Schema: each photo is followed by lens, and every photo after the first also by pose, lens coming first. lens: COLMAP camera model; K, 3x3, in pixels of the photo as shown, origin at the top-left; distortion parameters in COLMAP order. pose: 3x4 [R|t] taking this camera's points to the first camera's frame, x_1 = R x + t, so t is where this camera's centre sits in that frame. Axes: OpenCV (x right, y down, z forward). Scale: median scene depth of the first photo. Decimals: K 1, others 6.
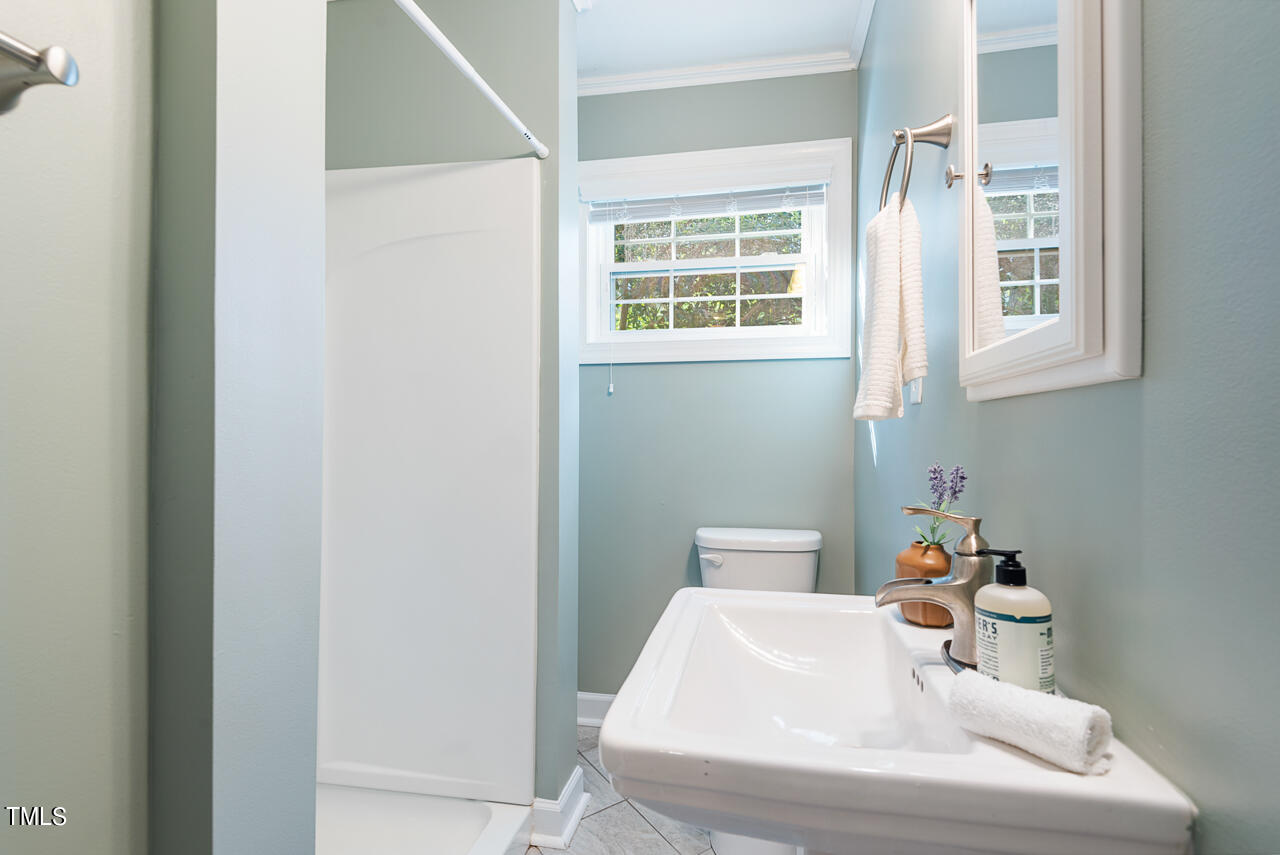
lens RADIAL K [[578.9, 0, 652.3], [0, 578.9, 424.9], [0, 0, 1]] dist [0.022920, -0.014402]
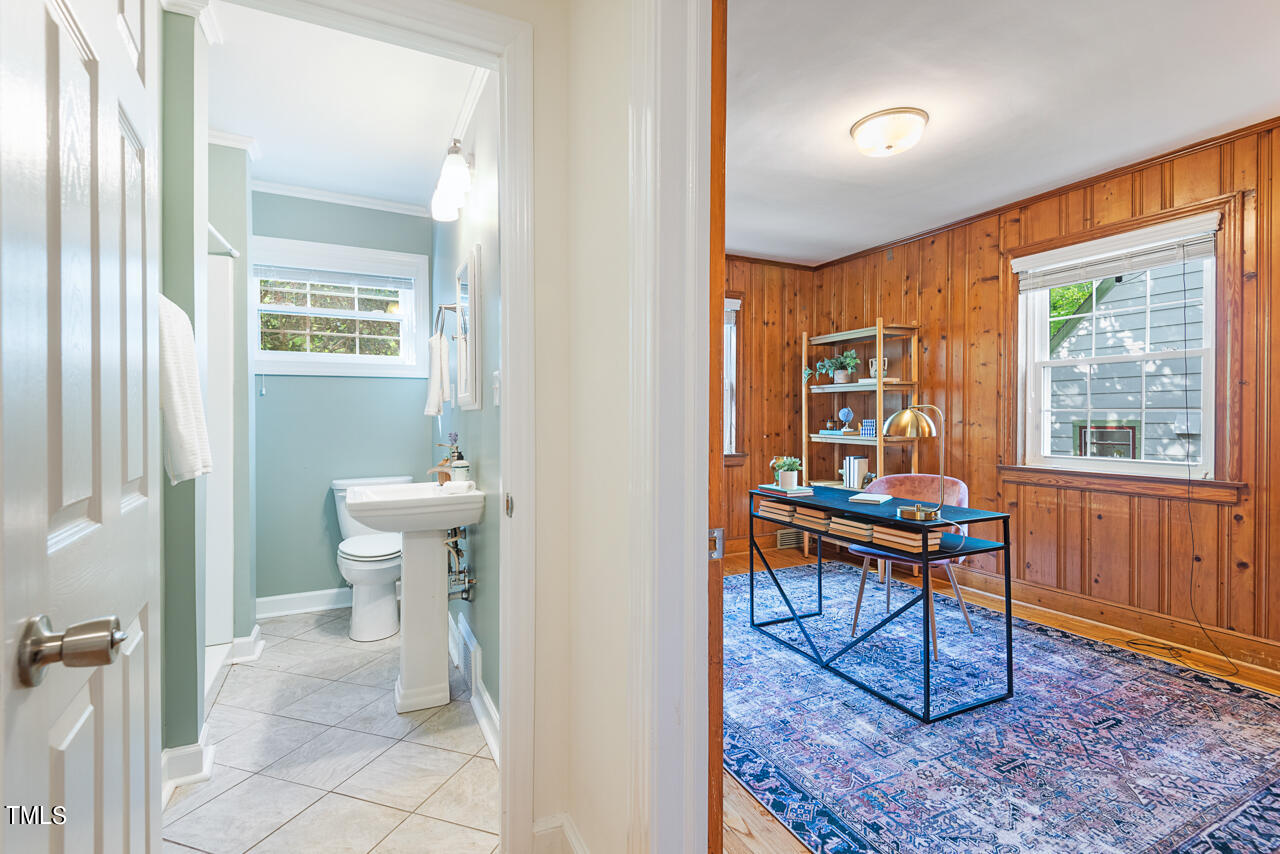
lens RADIAL K [[578.9, 0, 645.4], [0, 578.9, 421.2], [0, 0, 1]] dist [0.022920, -0.014402]
pose [[0.793102, -0.007278, 0.609046, -0.212381], [-0.000563, 0.999919, 0.012682, -0.008228], [-0.609089, -0.010401, 0.793034, -0.798184]]
